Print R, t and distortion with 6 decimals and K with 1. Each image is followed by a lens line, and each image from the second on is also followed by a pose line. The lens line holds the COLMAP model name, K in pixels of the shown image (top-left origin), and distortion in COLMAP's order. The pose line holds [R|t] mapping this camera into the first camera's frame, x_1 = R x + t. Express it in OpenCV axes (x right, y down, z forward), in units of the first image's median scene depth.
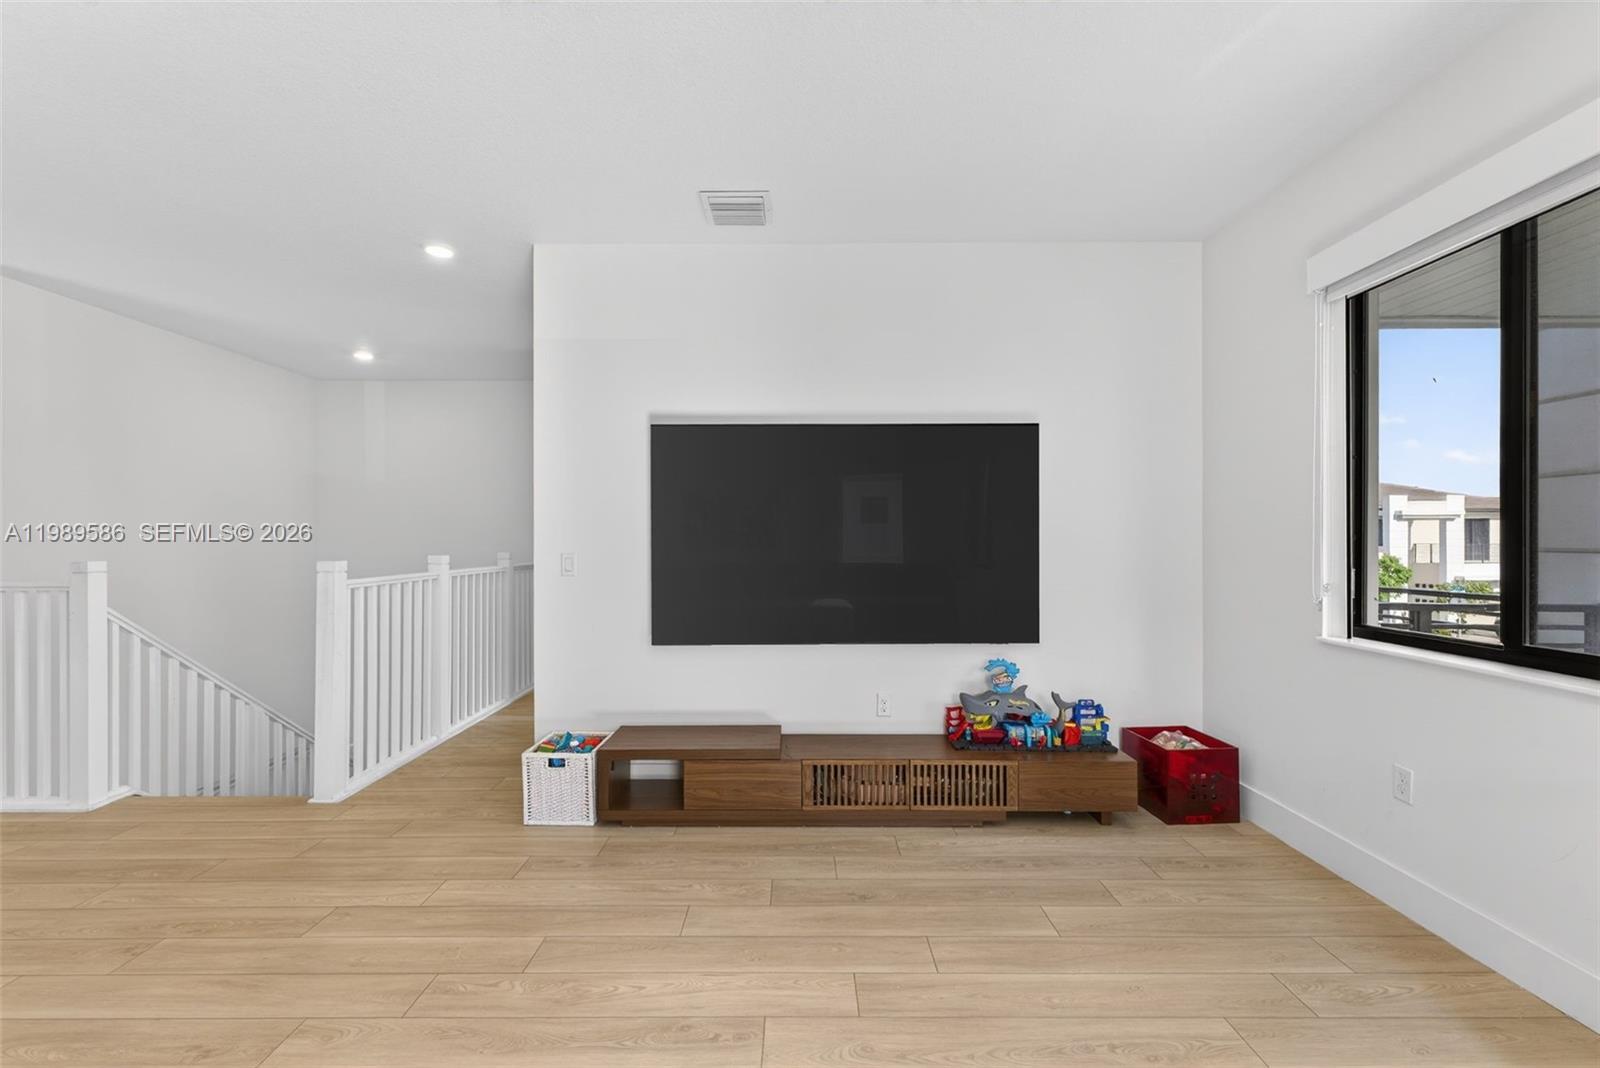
lens RADIAL K [[663.0, 0, 813.1], [0, 663.0, 538.7], [0, 0, 1]] dist [0.008734, -0.000085]
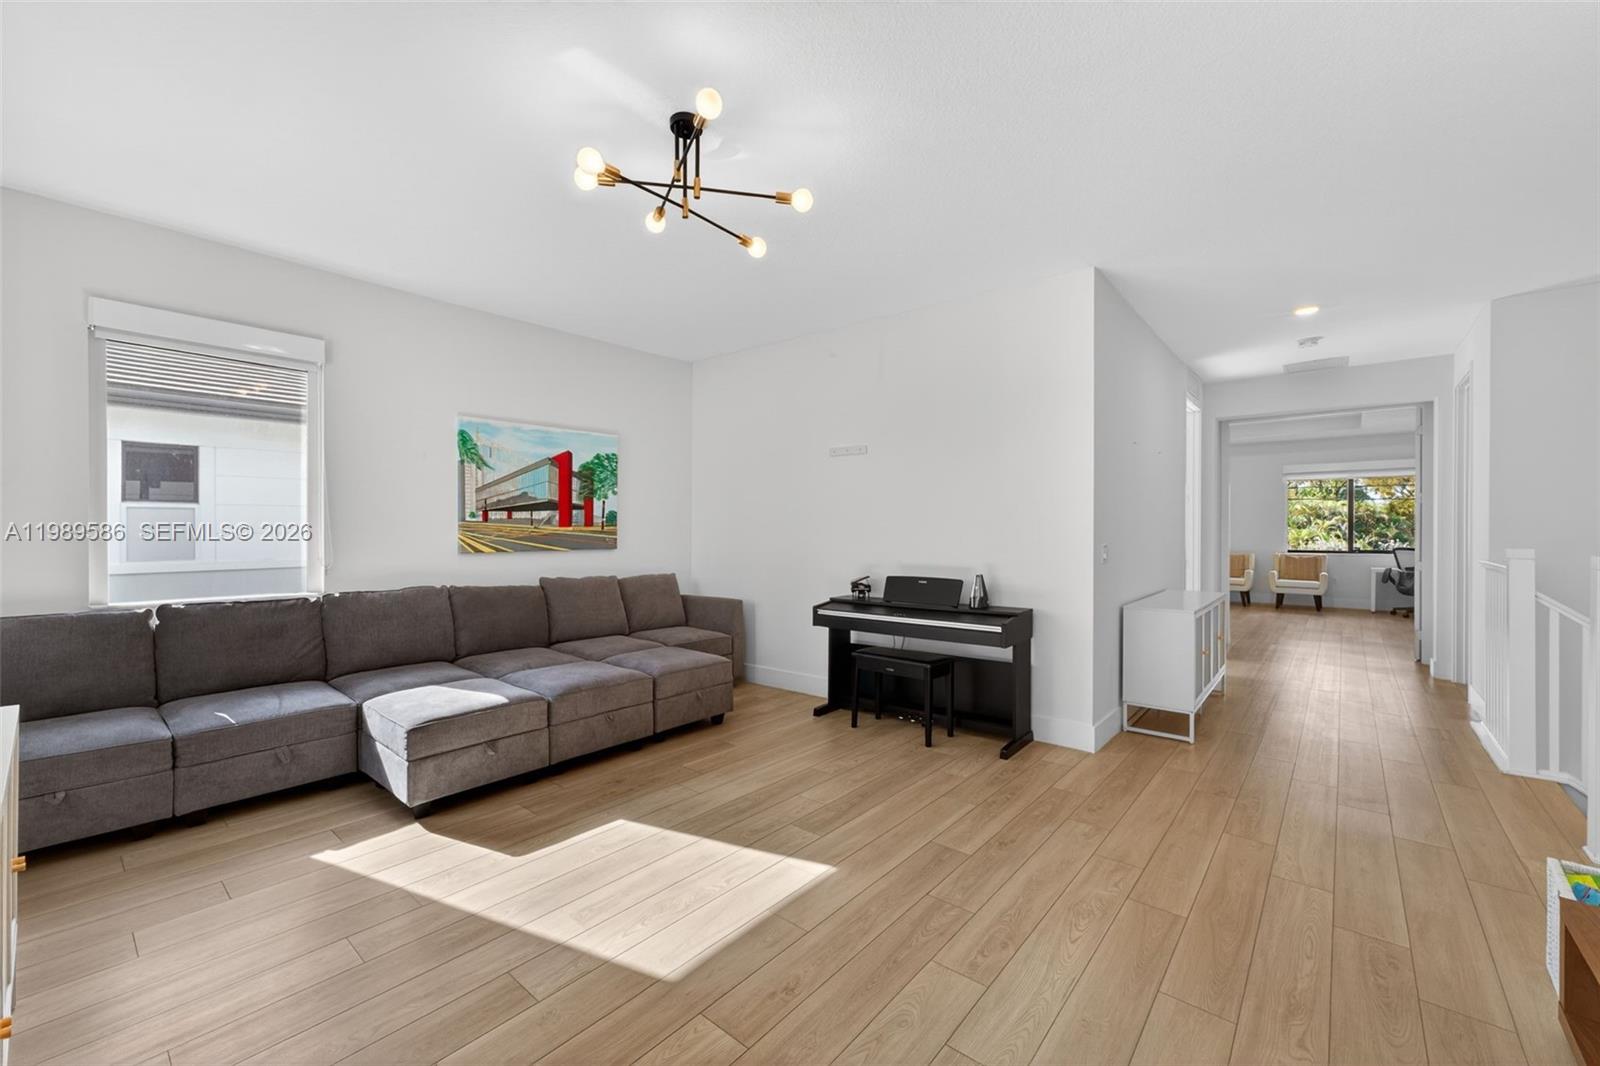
lens RADIAL K [[658.8, 0, 803.1], [0, 658.8, 531.5], [0, 0, 1]] dist [0.001608, 0.000137]
pose [[-0.636037, 0.005578, -0.771639, 0.548303], [0.001294, 0.999980, 0.006162, 0.000167], [0.771658, 0.002921, -0.636031, 0.868999]]
